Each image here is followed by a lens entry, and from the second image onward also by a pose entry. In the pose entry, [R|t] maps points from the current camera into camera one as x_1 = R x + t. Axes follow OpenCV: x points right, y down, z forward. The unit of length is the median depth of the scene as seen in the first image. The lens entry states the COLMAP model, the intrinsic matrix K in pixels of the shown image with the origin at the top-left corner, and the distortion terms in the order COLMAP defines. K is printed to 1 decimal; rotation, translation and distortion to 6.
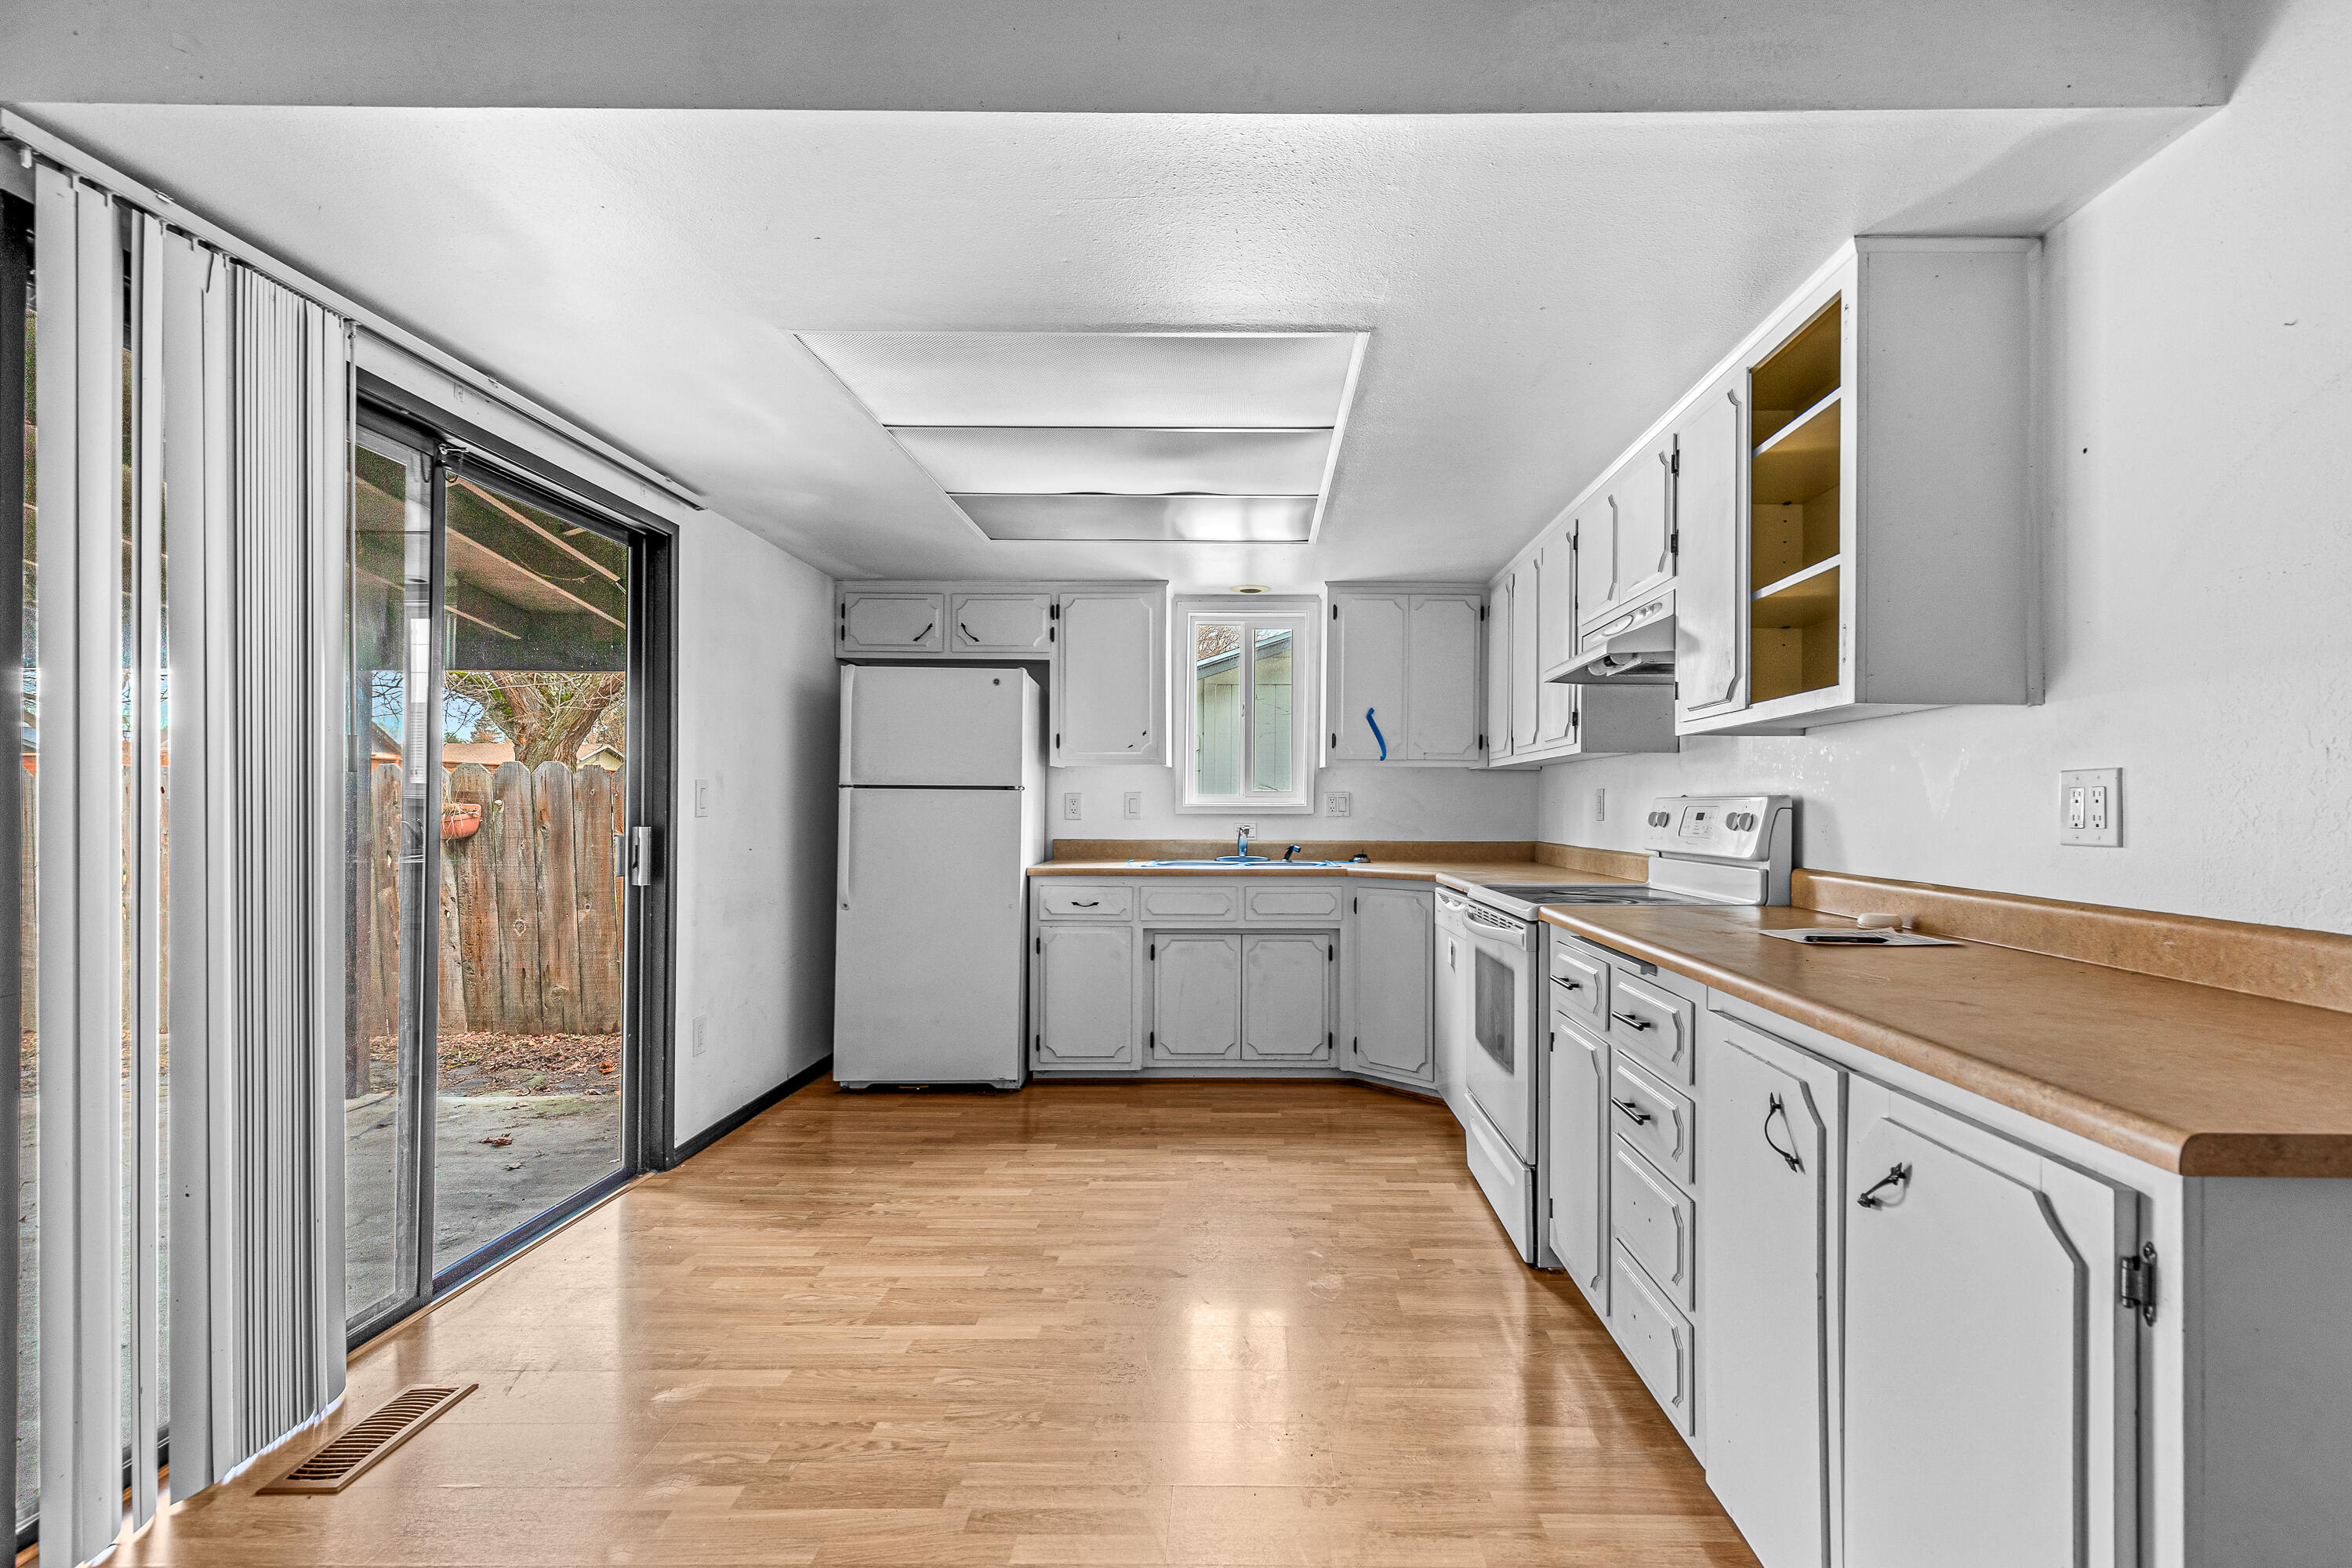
lens RADIAL K [[1160.2, 0, 1288.4], [0, 1160.2, 802.1], [0, 0, 1]] dist [0.010474, -0.000317]
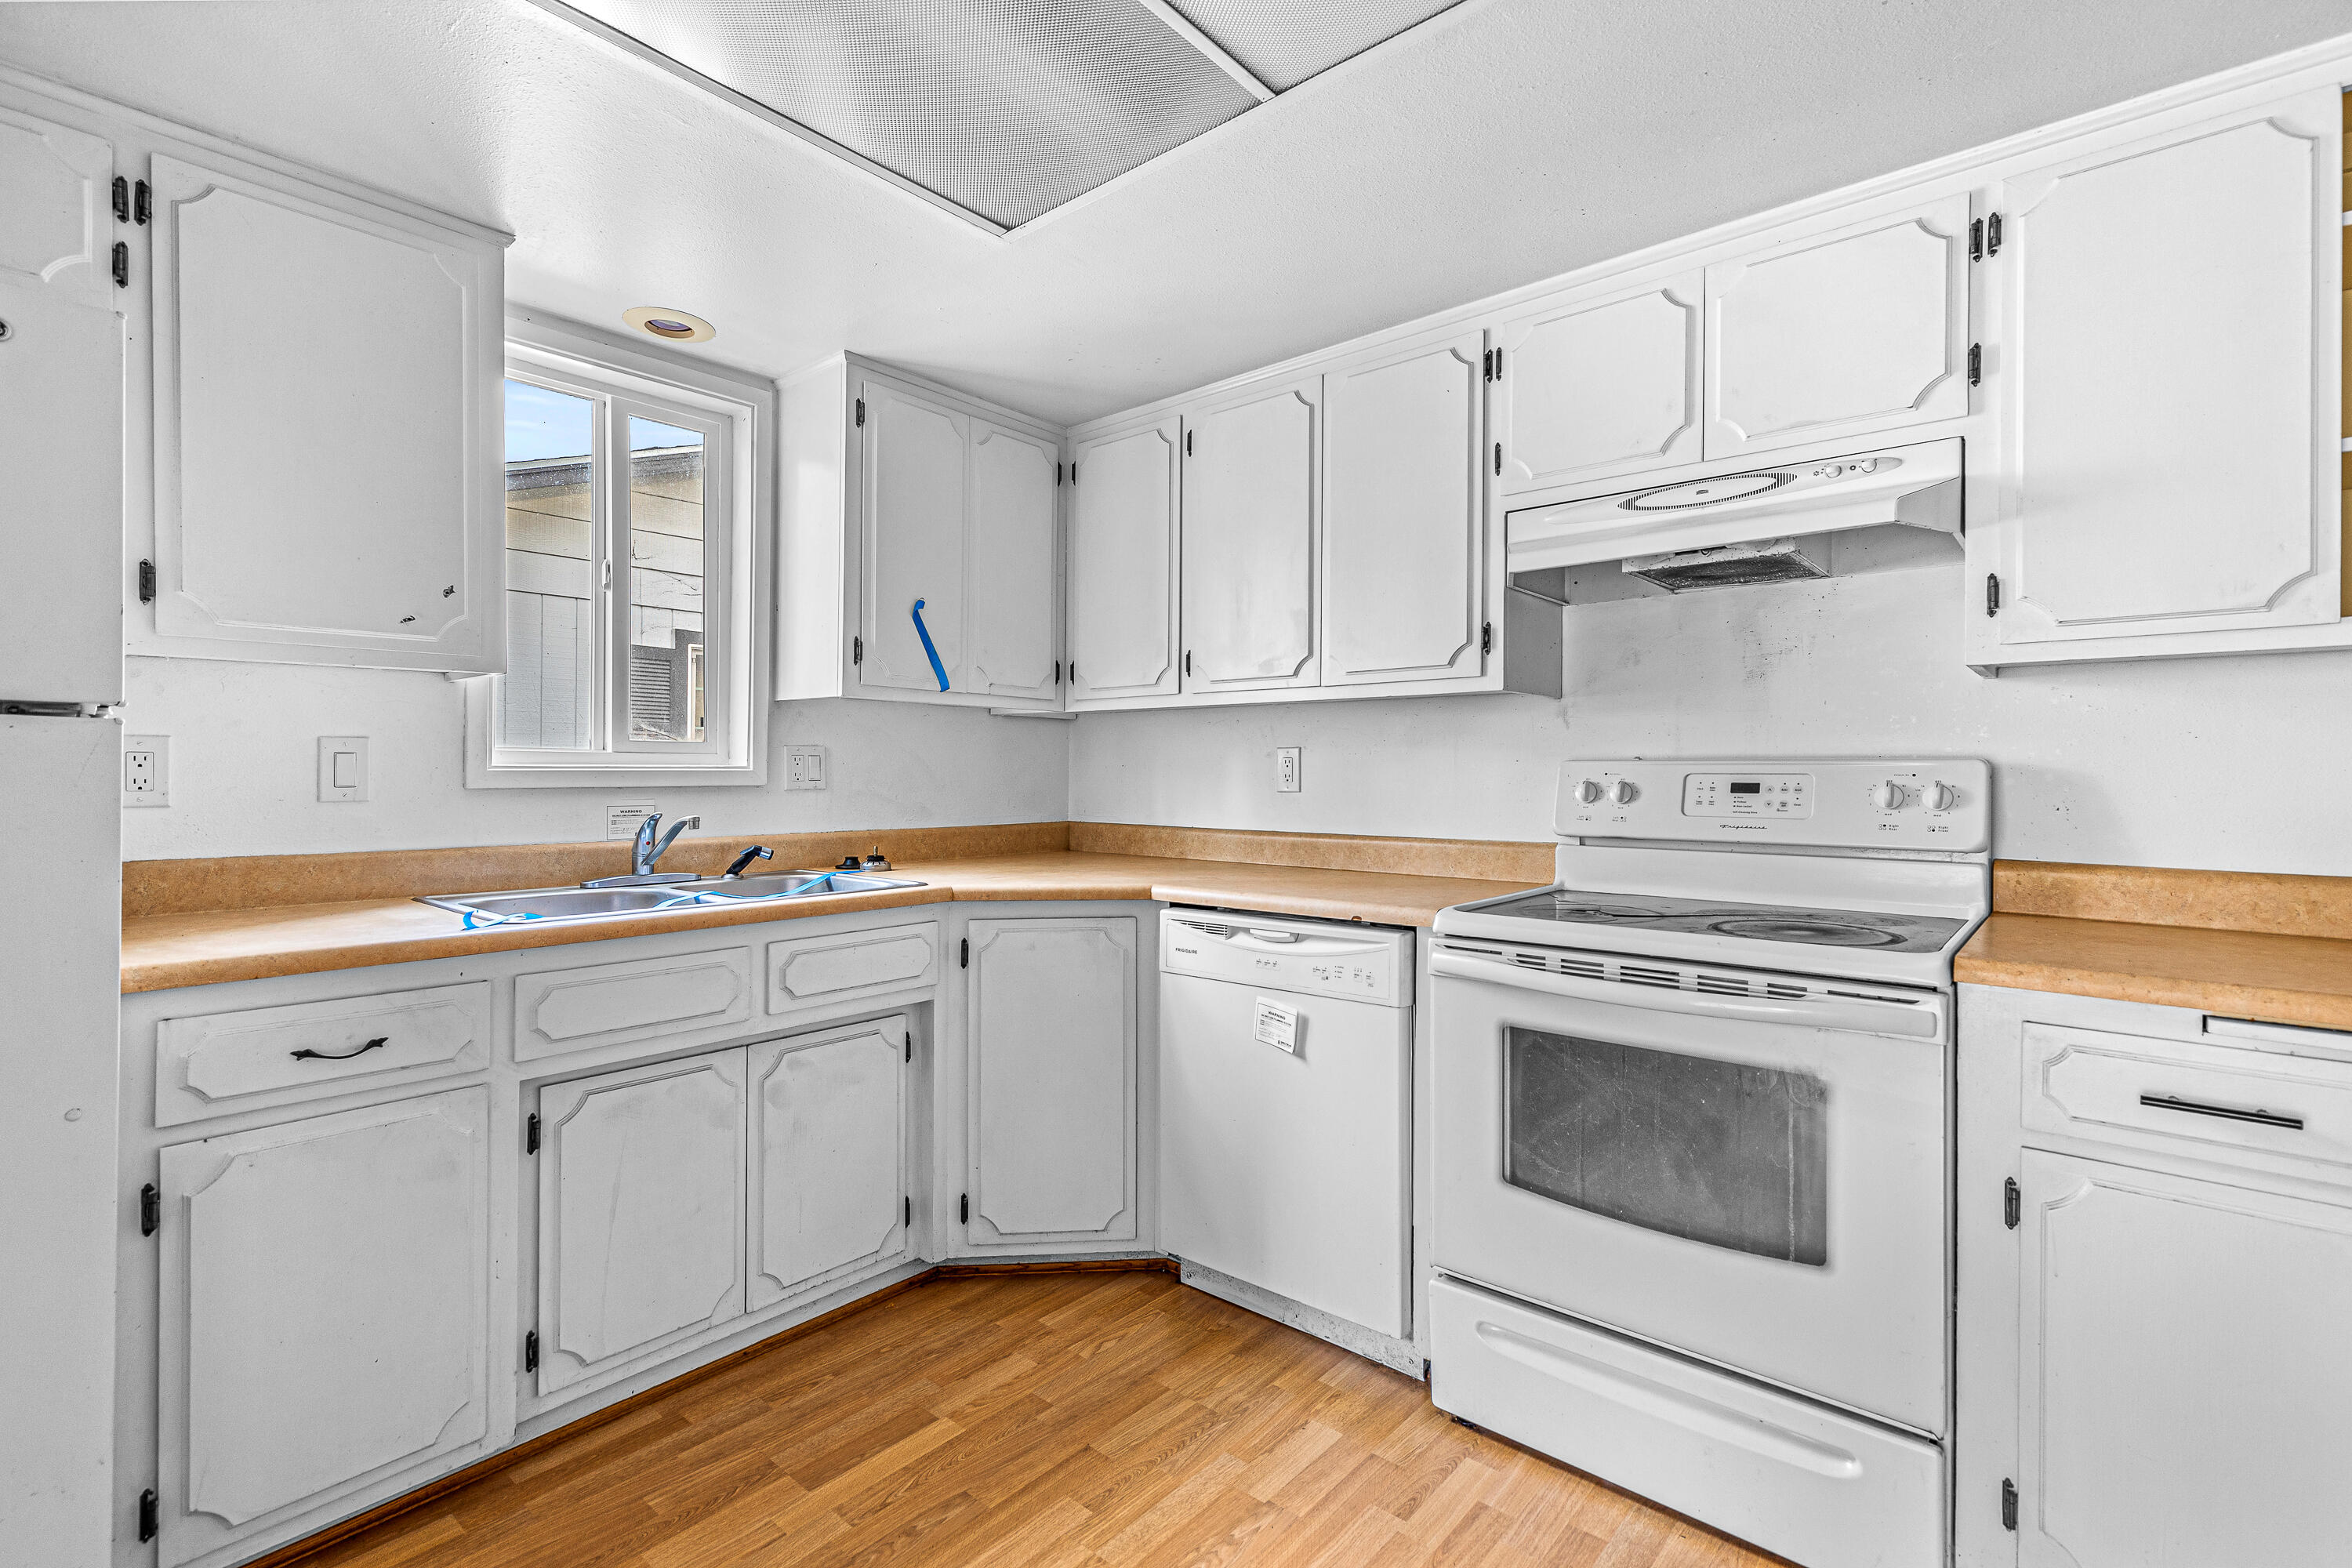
lens RADIAL K [[1058.0, 0, 1195.7], [0, 1058.0, 775.9], [0, 0, 1]] dist [0.000934, 0.000529]
pose [[0.656540, -0.002197, 0.754288, -0.242831], [-0.004544, 0.999966, 0.006867, 0.001658], [-0.754277, -0.007936, 0.656508, 0.585932]]
